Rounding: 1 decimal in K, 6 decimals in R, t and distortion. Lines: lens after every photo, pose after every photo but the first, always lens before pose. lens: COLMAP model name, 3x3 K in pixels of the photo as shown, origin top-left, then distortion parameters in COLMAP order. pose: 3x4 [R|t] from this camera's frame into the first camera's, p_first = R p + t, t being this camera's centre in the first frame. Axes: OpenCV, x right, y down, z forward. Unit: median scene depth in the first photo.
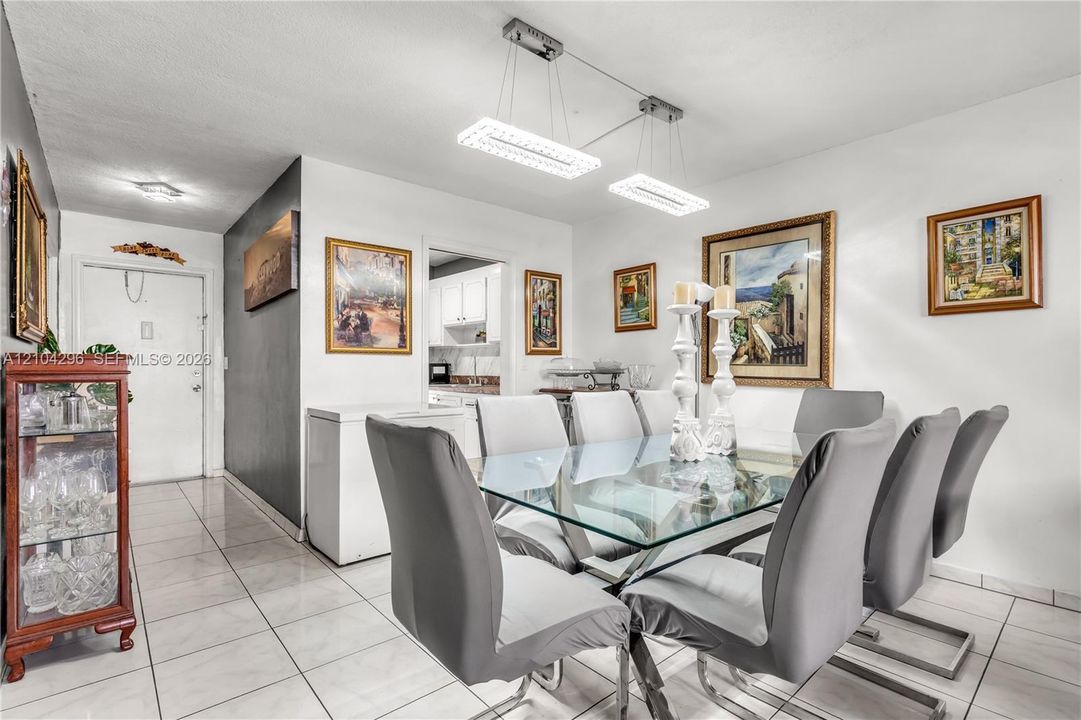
lens RADIAL K [[502.1, 0, 514.3], [0, 502.1, 367.0], [0, 0, 1]] dist [0.000719, 0.000171]
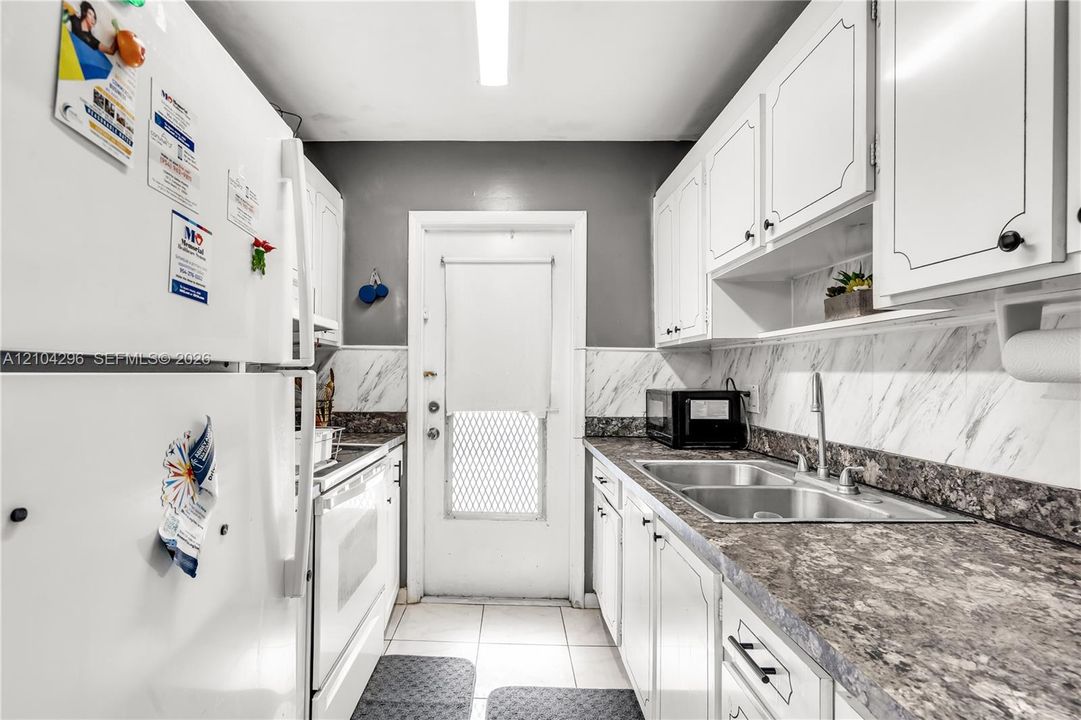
lens RADIAL K [[502.1, 0, 514.3], [0, 502.1, 367.0], [0, 0, 1]] dist [0.000719, 0.000171]
pose [[0.773952, -0.007881, -0.633196, -0.035877], [-0.008505, 0.999703, -0.022838, -0.015171], [0.633188, 0.023060, 0.773655, 0.687471]]
